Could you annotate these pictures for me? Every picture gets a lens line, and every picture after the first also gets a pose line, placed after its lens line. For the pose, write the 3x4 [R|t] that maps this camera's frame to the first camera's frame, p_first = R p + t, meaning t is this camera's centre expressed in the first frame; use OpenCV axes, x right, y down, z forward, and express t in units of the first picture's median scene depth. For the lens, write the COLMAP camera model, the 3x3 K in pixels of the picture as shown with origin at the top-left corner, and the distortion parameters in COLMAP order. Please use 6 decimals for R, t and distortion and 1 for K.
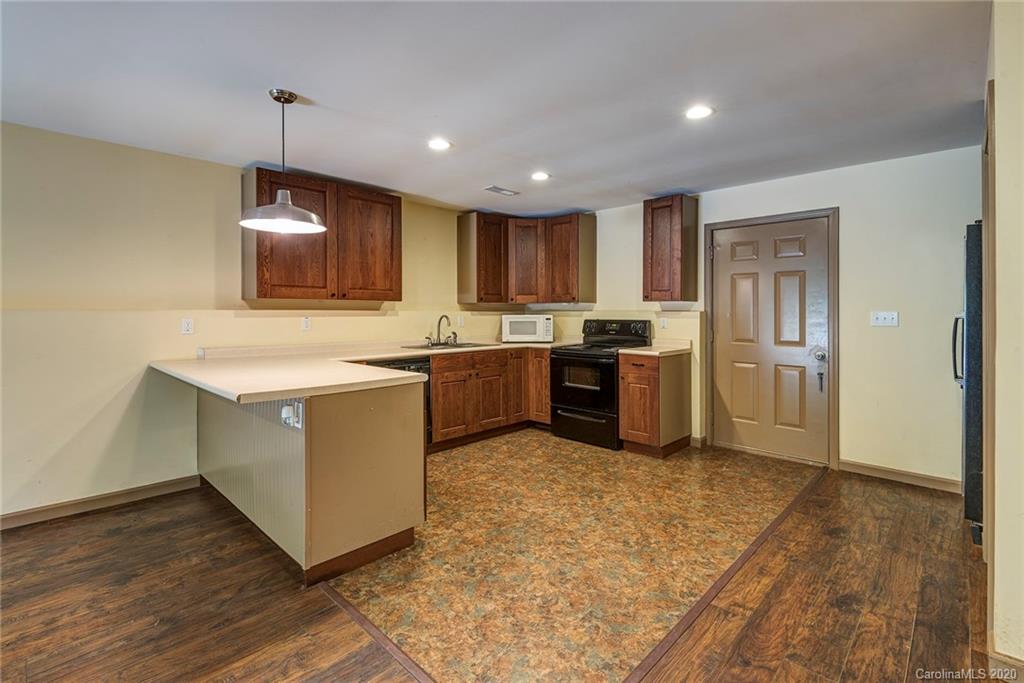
lens RADIAL K [[469.2, 0, 522.1], [0, 469.2, 309.4], [0, 0, 1]] dist [0.019302, -0.015026]
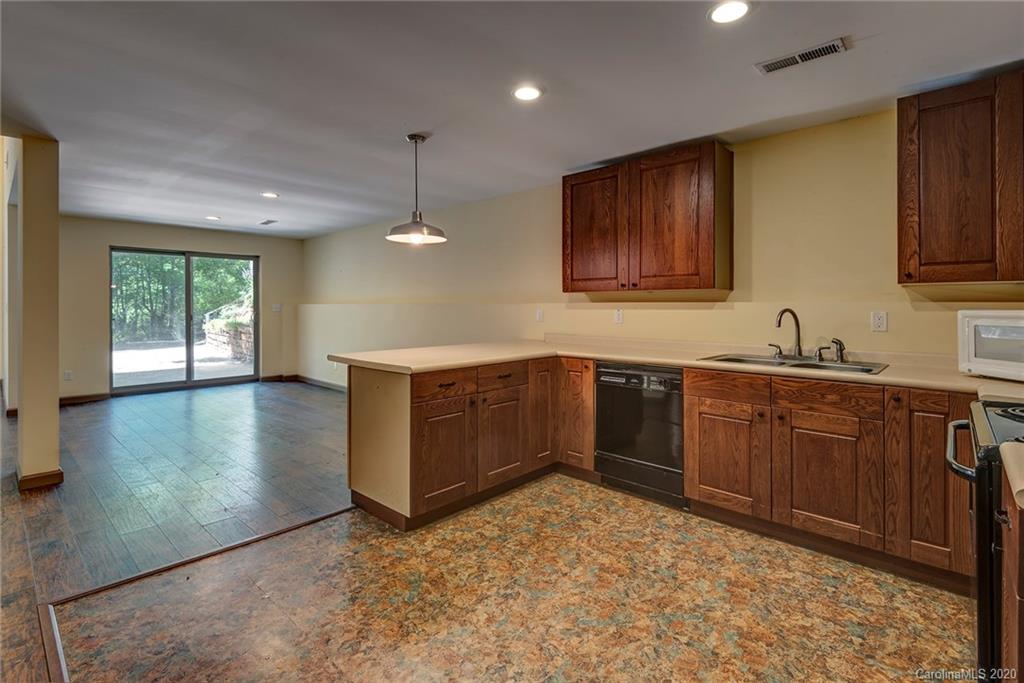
lens RADIAL K [[469.2, 0, 523.3], [0, 469.2, 305.4], [0, 0, 1]] dist [0.019302, -0.015026]
pose [[0.031814, -0.002350, -0.999491, 0.523421], [0.004797, 0.999986, -0.002199, 0.009546], [0.999482, -0.004724, 0.031825, 0.811842]]
